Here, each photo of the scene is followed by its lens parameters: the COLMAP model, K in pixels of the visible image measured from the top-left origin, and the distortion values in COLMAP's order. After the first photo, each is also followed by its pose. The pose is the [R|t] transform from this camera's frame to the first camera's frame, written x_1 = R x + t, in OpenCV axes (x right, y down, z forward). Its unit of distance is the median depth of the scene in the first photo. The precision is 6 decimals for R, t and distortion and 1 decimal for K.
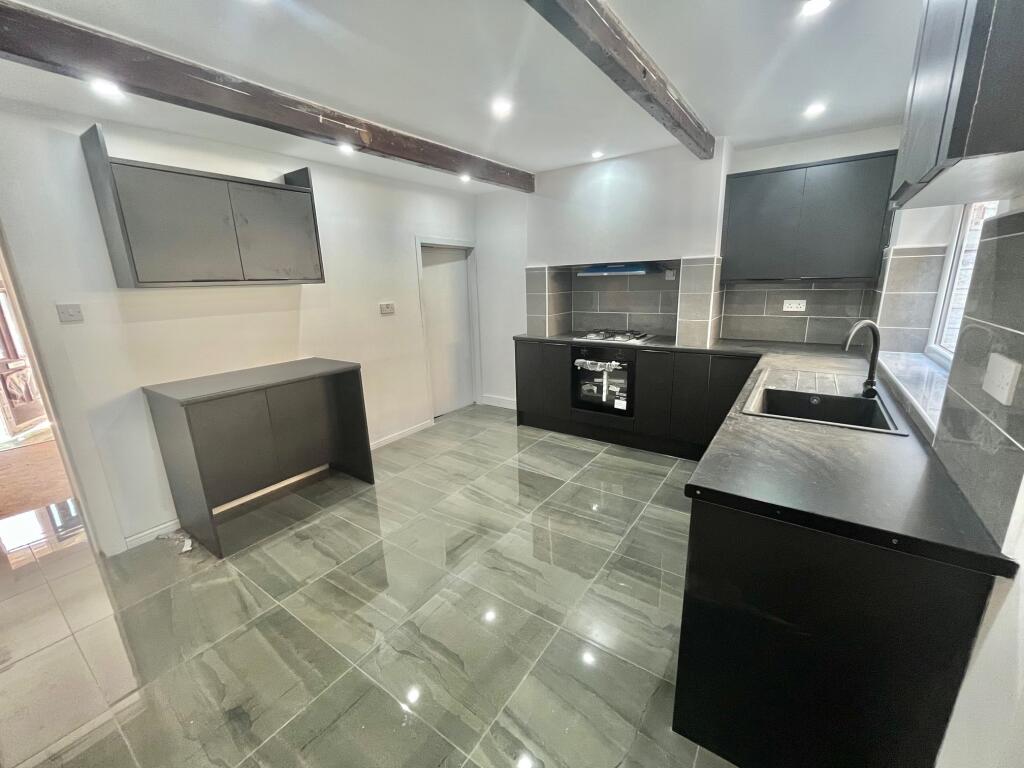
lens RADIAL K [[415.2, 0, 519.3], [0, 415.2, 385.9], [0, 0, 1]] dist [-0.001152, -0.000353]
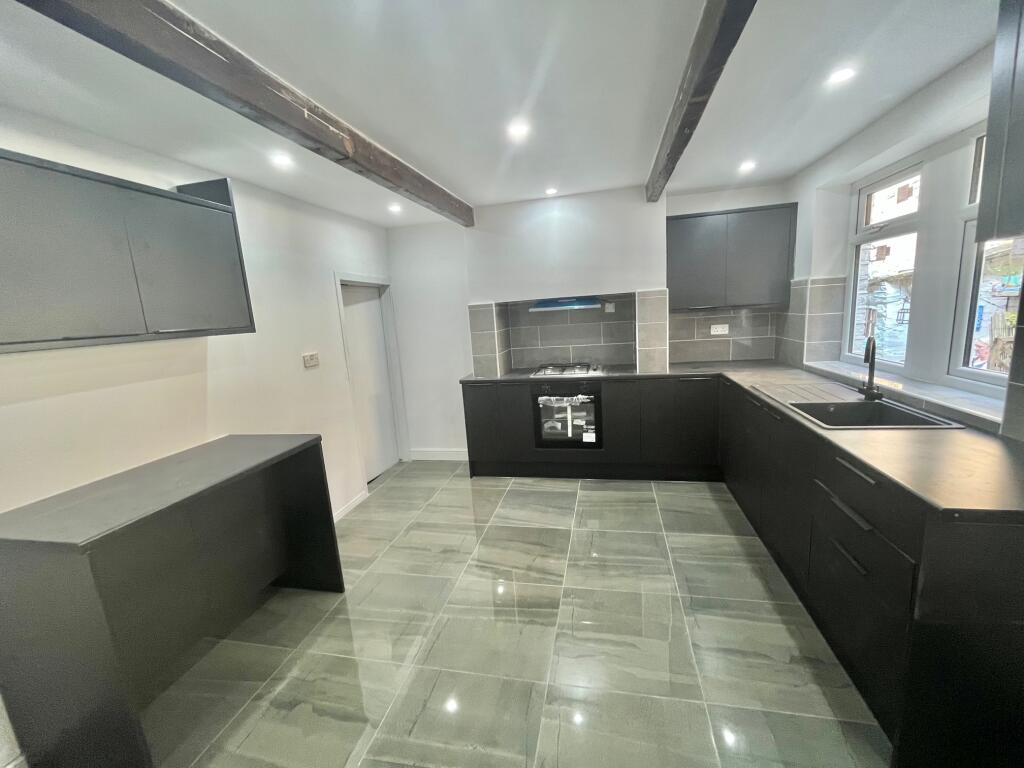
lens RADIAL K [[415.2, 0, 519.0], [0, 415.2, 385.4], [0, 0, 1]] dist [-0.001152, -0.000353]
pose [[0.923272, -0.101511, 0.370492, -0.274679], [0.133686, 0.989073, -0.062151, -0.040079], [-0.360135, 0.106911, 0.926754, 0.138971]]
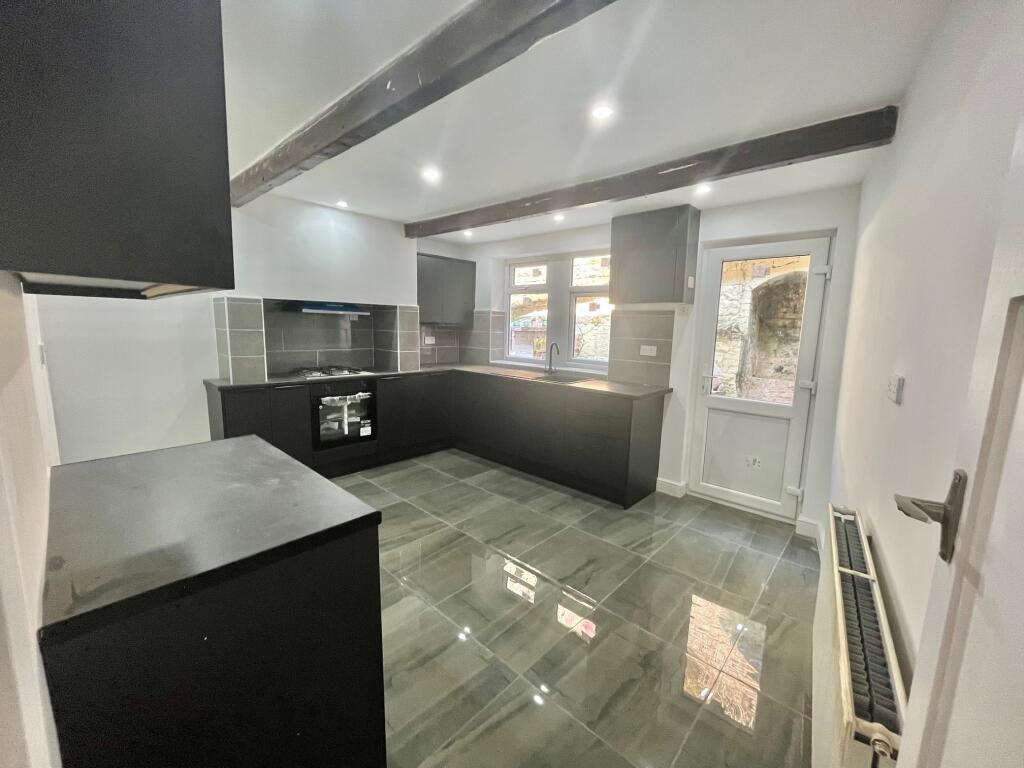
lens RADIAL K [[415.2, 0, 518.6], [0, 415.2, 387.0], [0, 0, 1]] dist [-0.001152, -0.000353]
pose [[0.133435, -0.115044, 0.984358, -0.795912], [0.215910, 0.972757, 0.084420, -0.076860], [-0.967253, 0.201268, 0.154639, 0.438784]]
